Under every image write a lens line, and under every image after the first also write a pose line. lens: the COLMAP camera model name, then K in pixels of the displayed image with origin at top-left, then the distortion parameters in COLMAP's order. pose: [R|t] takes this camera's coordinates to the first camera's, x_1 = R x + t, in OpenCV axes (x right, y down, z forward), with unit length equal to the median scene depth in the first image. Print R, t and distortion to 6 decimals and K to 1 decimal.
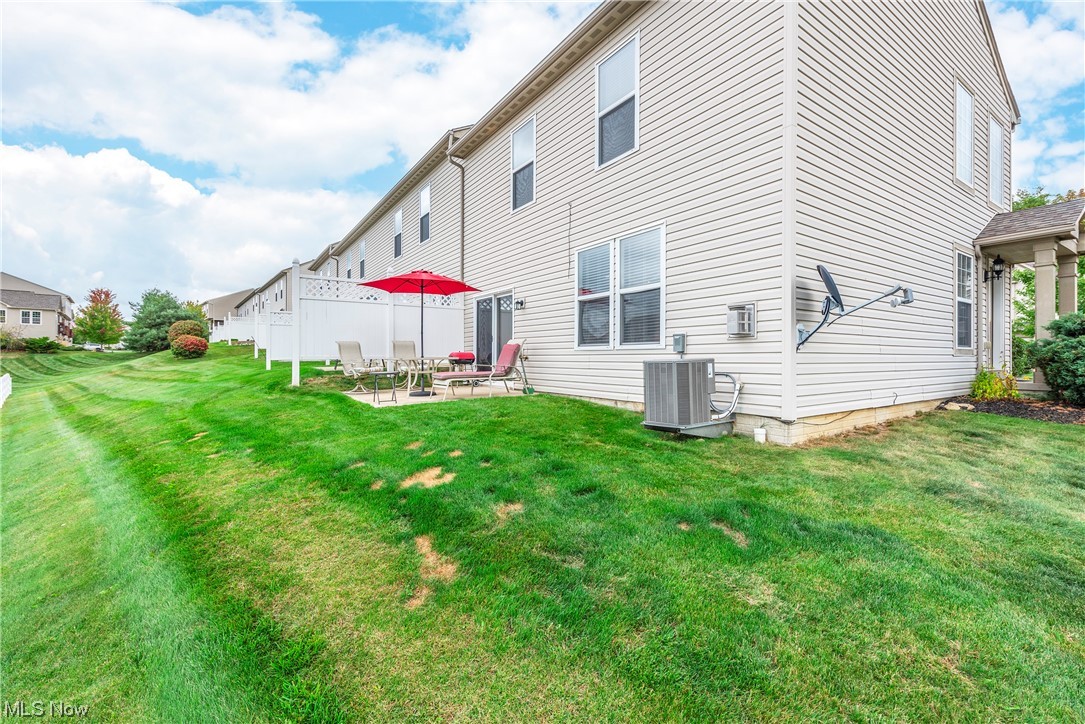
lens RADIAL K [[467.9, 0, 538.9], [0, 467.9, 347.4], [0, 0, 1]] dist [0.013550, -0.000077]
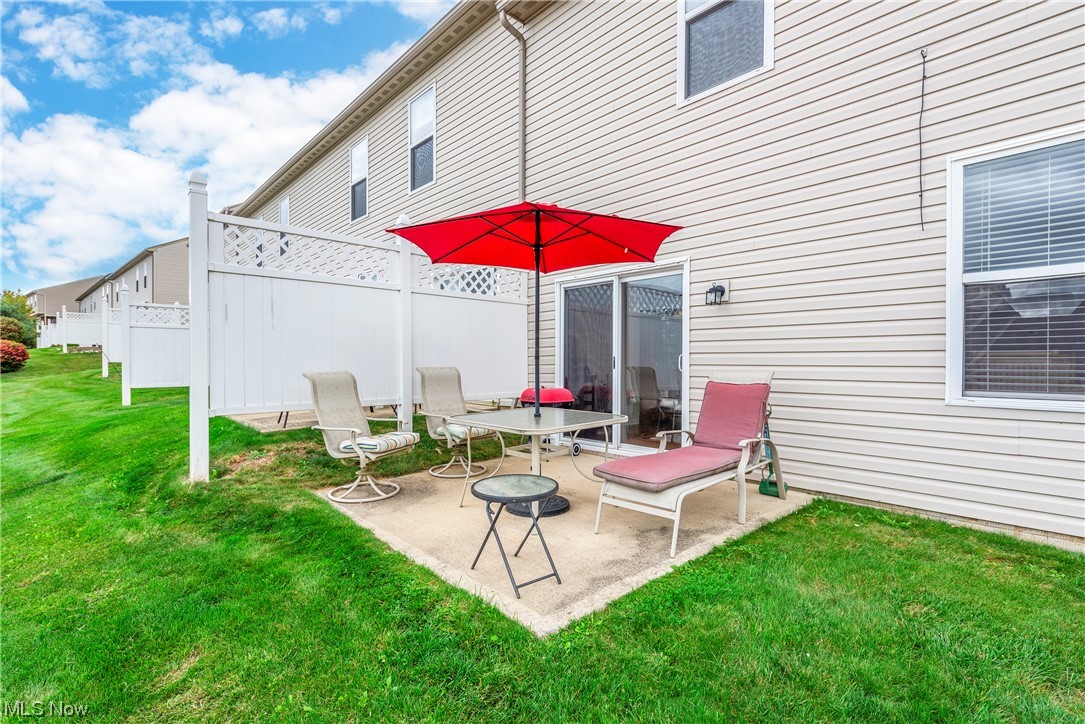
lens RADIAL K [[509.9, 0, 542.5], [0, 509.9, 362.0], [0, 0, 1]] dist [0.004450, 0.000373]
pose [[0.987202, -0.001256, 0.159471, -0.284108], [-0.002129, 0.999776, 0.021052, -0.032318], [-0.159461, -0.021122, 0.986978, 0.497733]]
